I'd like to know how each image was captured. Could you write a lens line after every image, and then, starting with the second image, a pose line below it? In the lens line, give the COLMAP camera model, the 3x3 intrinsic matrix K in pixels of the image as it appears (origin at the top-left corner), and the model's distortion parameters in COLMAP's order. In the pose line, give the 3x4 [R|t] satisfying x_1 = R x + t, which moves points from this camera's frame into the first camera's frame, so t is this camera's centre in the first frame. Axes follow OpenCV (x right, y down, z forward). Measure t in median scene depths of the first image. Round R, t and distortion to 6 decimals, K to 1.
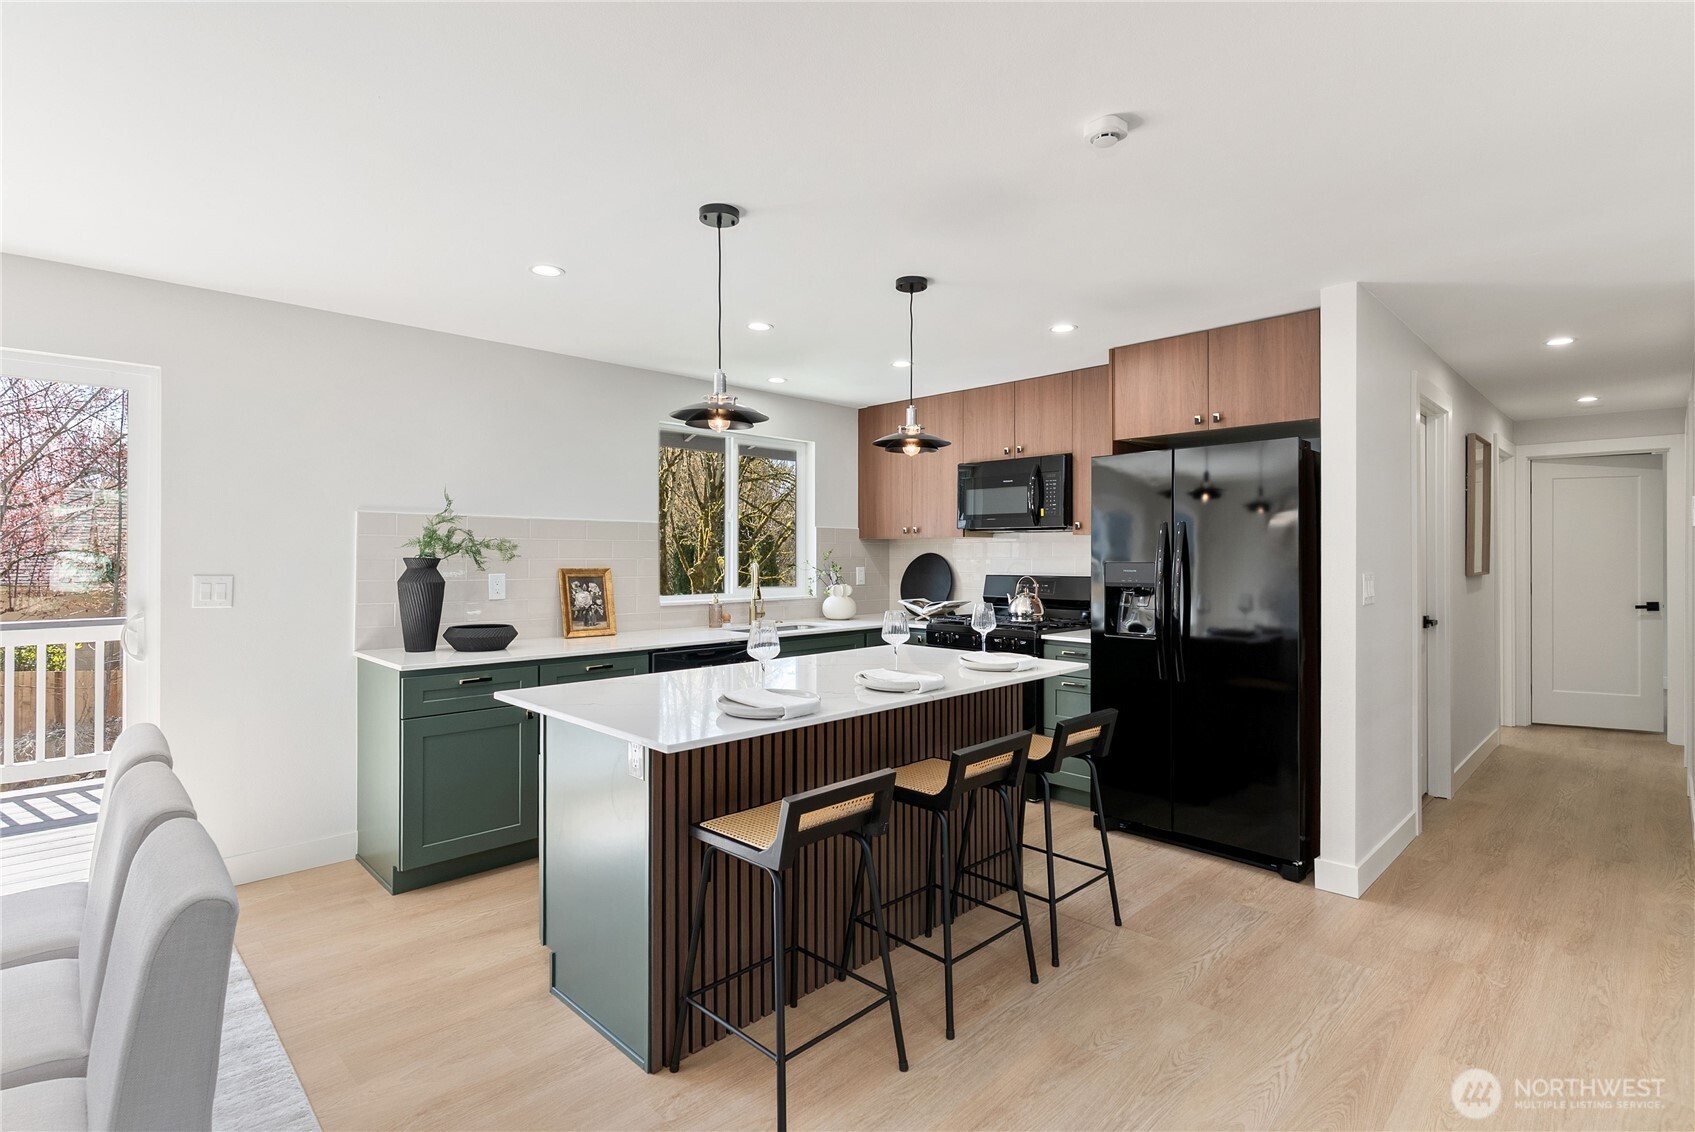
lens RADIAL K [[809.3, 0, 850.1], [0, 809.3, 557.9], [0, 0, 1]] dist [0.000170, 0.000247]
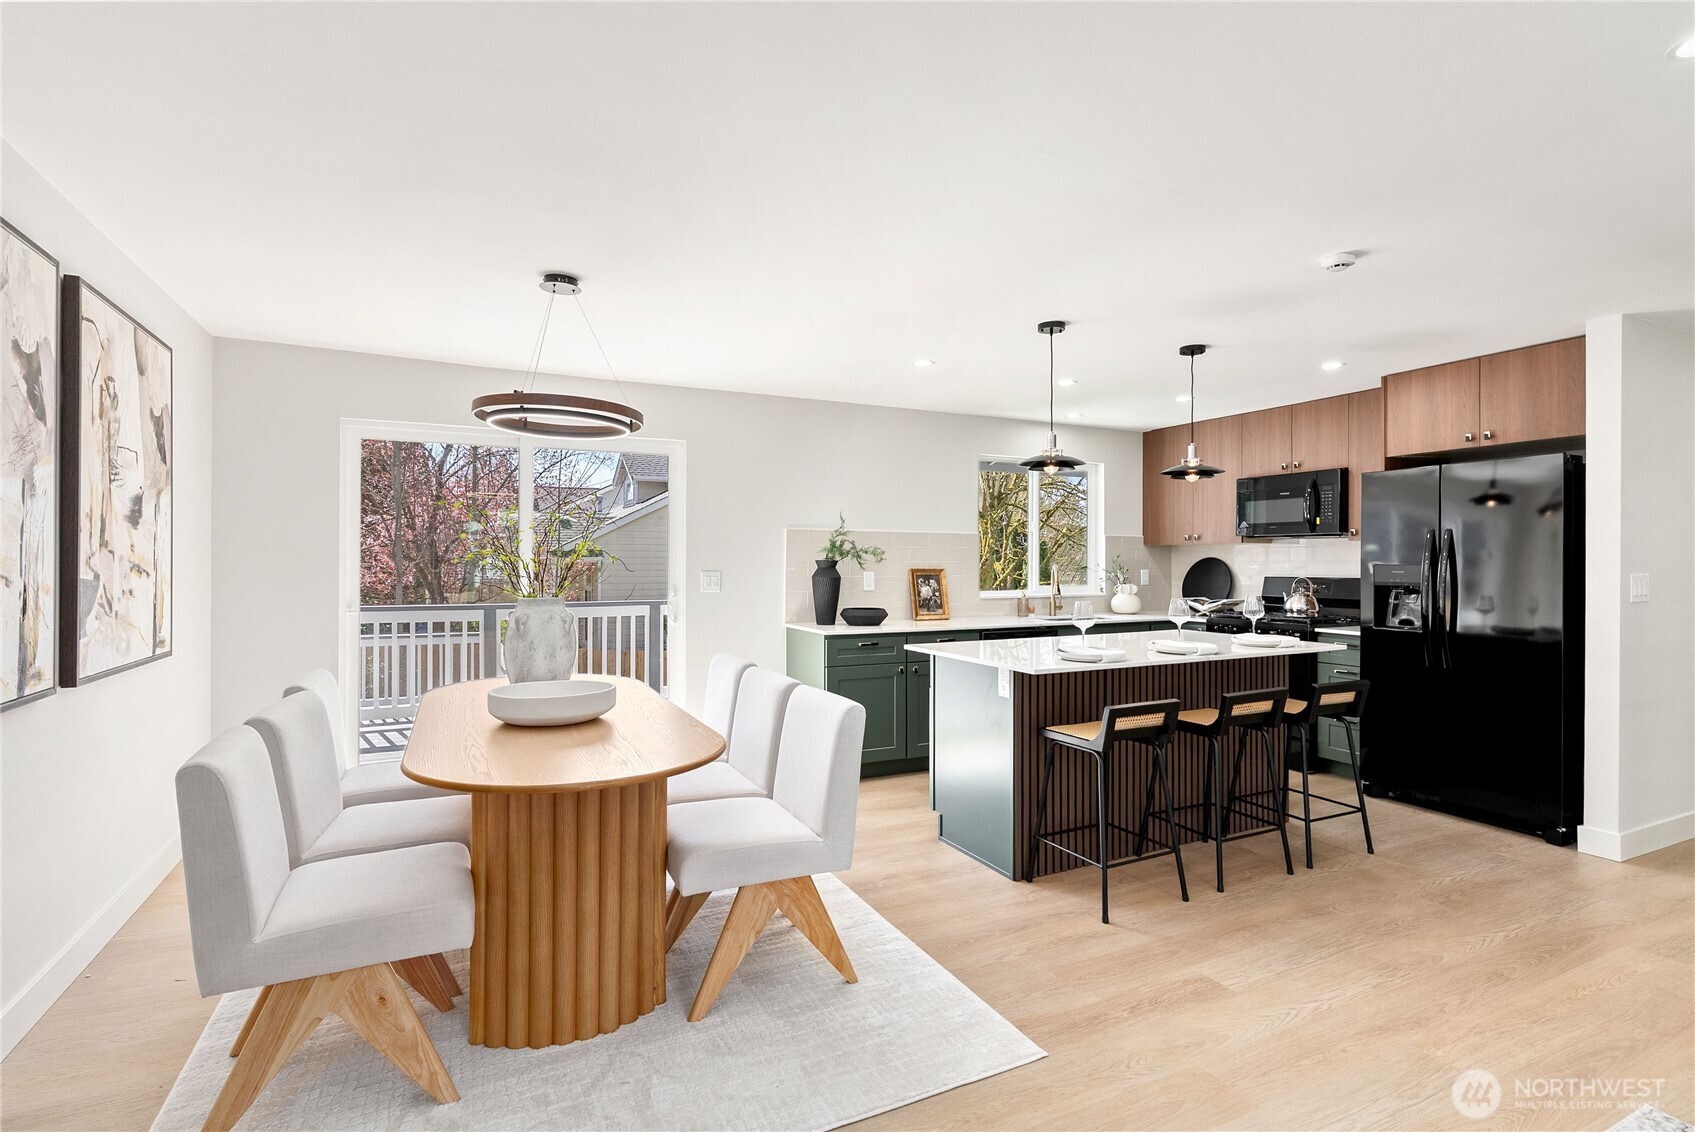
lens RADIAL K [[808.2, 0, 851.3], [0, 808.2, 562.7], [0, 0, 1]] dist [-0.000675, -0.000010]
pose [[0.947717, 0.000966, -0.319112, -0.023759], [-0.001537, 0.999998, -0.001536, 0.005933], [0.319110, 0.001946, 0.947716, -0.334669]]
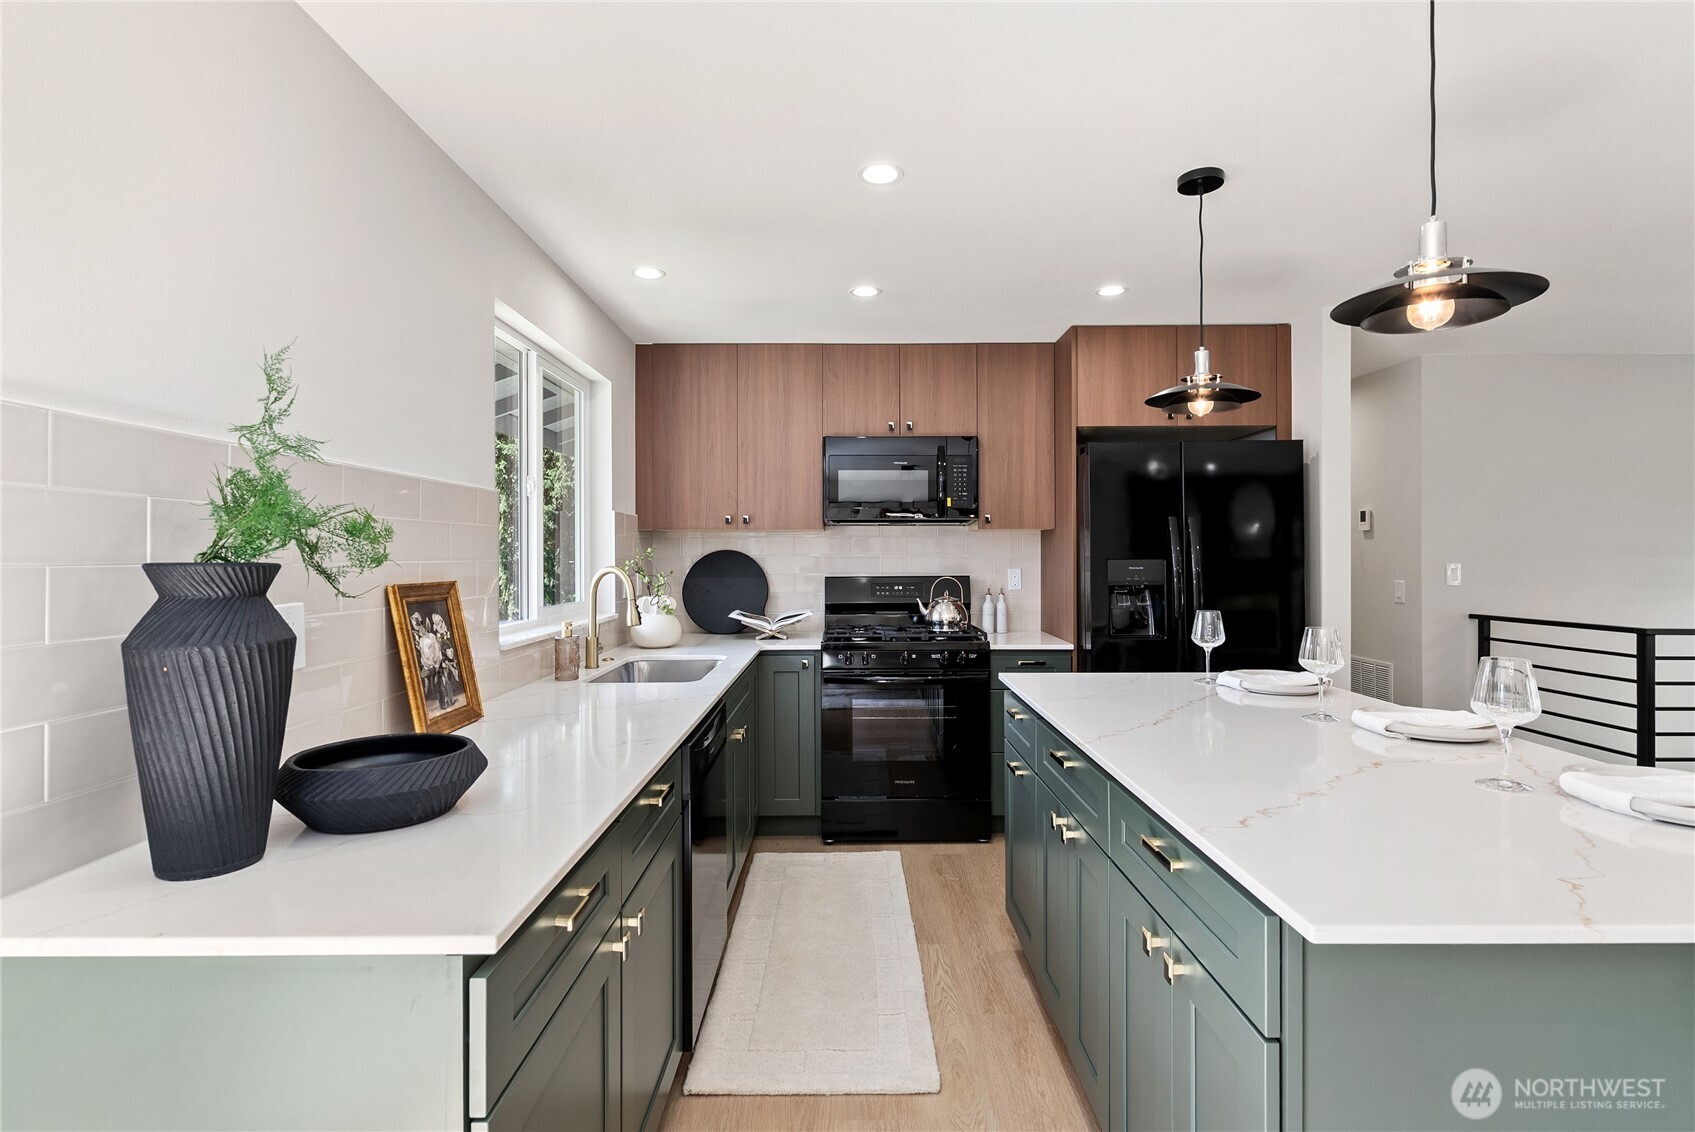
lens RADIAL K [[809.3, 0, 850.1], [0, 809.3, 557.9], [0, 0, 1]] dist [0.000170, 0.000247]
pose [[0.702804, -0.007144, 0.711347, -0.539420], [0.006462, 0.999972, 0.003659, -0.001254], [-0.711354, 0.002025, 0.702831, 0.567280]]
